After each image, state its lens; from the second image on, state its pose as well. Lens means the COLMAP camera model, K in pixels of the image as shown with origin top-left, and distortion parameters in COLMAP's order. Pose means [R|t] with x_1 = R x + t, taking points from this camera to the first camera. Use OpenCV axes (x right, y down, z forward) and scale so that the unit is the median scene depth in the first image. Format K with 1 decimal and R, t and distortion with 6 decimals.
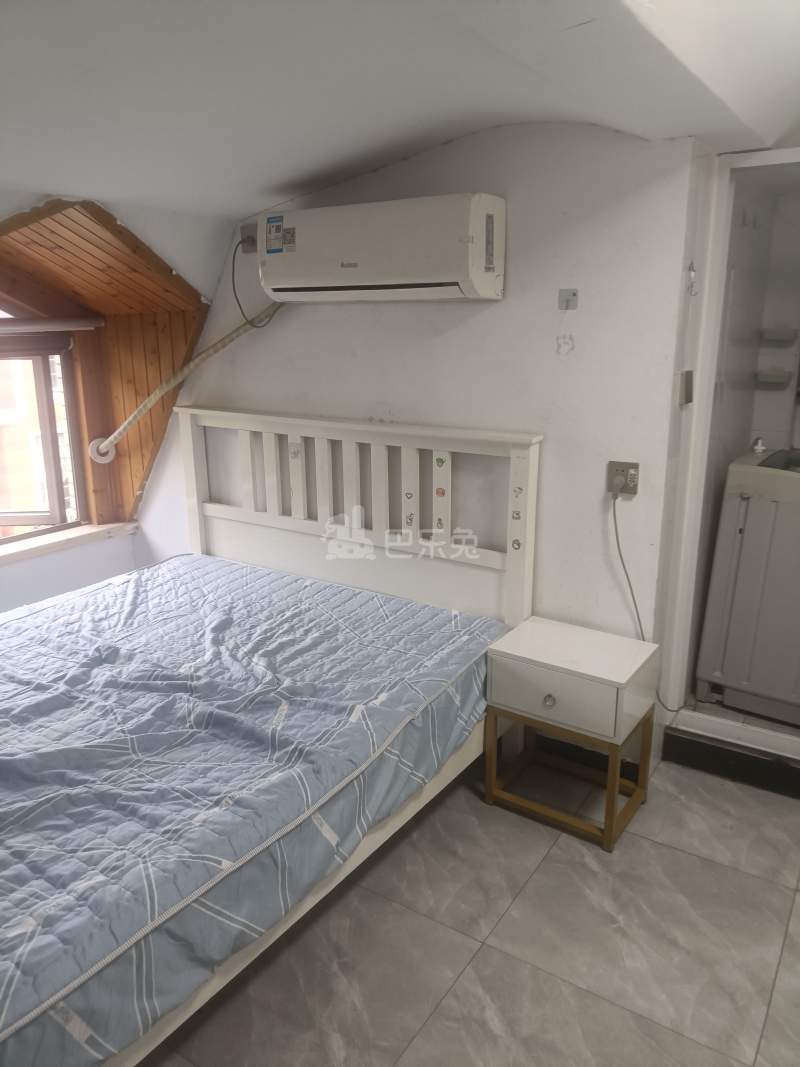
lens RADIAL K [[790.2, 0, 400.0], [0, 790.2, 533.5], [0, 0, 1]] dist [0.094081, -0.162383]
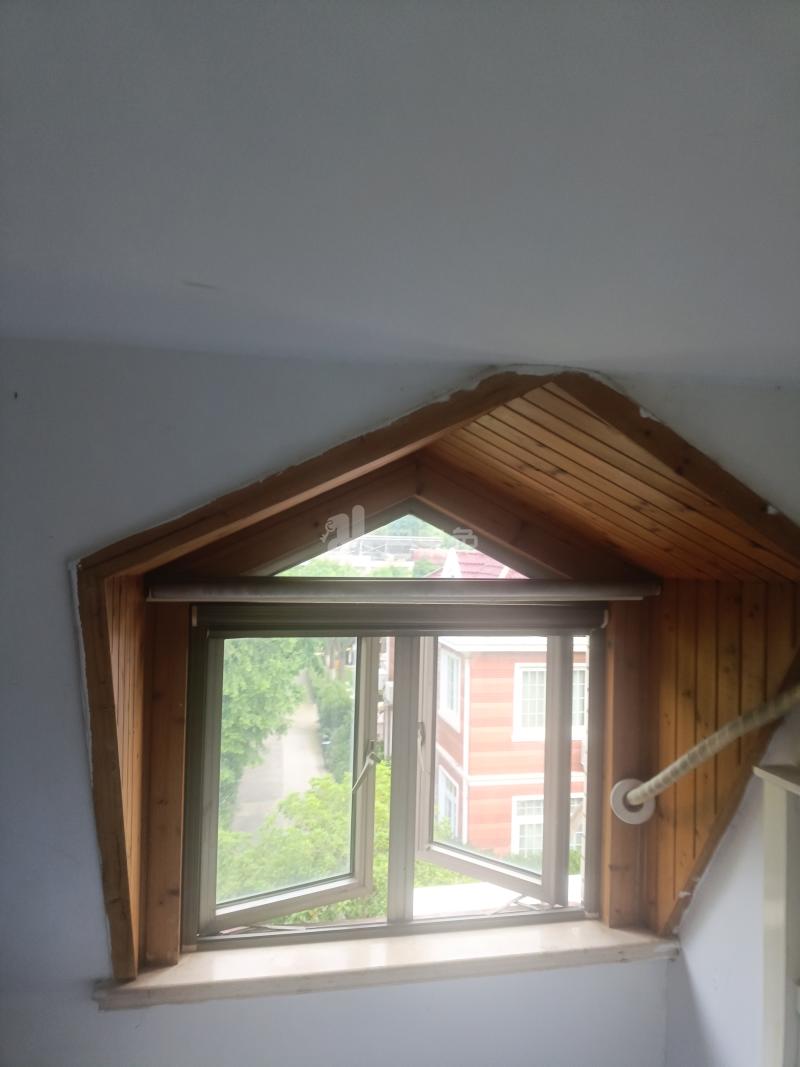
lens RADIAL K [[790.2, 0, 400.0], [0, 790.2, 533.5], [0, 0, 1]] dist [0.094081, -0.162383]
pose [[0.710271, 0.011976, -0.703826, -0.114125], [-0.209997, 0.957932, -0.195620, -0.190837], [0.671875, 0.286745, 0.682907, 0.582407]]
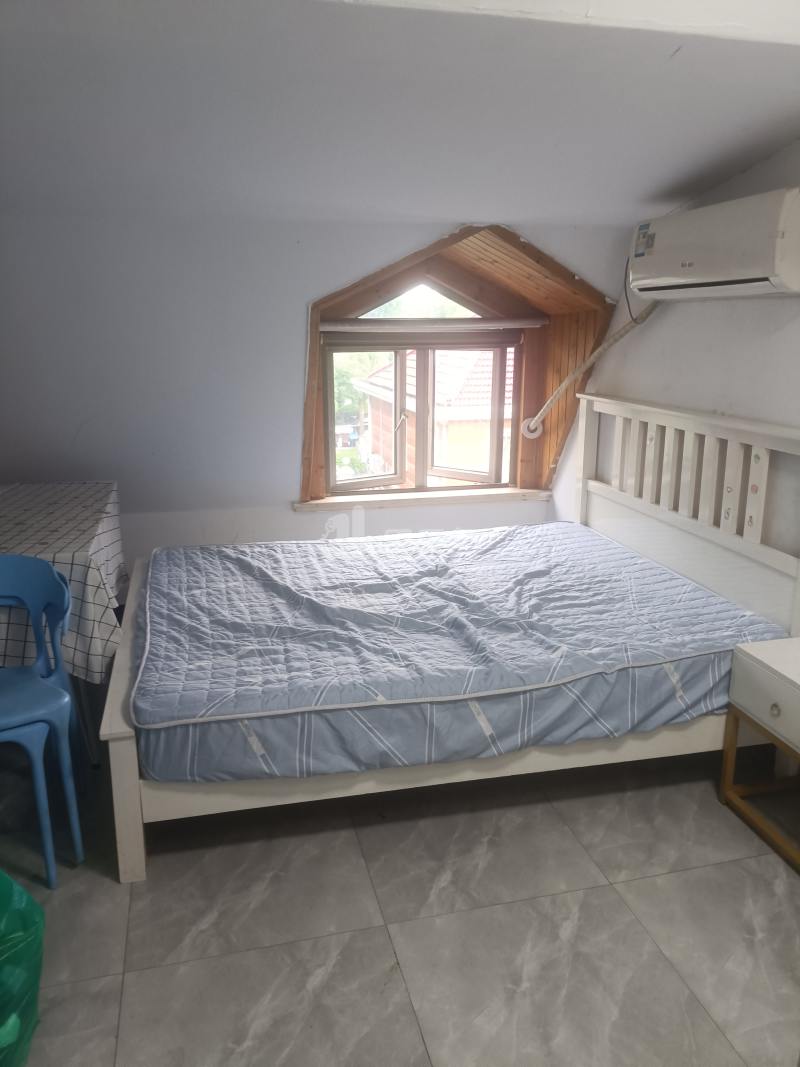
lens RADIAL K [[790.2, 0, 400.0], [0, 790.2, 533.5], [0, 0, 1]] dist [0.094081, -0.162383]
pose [[0.734380, 0.176348, -0.655429, 0.402364], [-0.179511, 0.981736, 0.063009, 0.018694], [0.654570, 0.071384, 0.752624, -0.034476]]
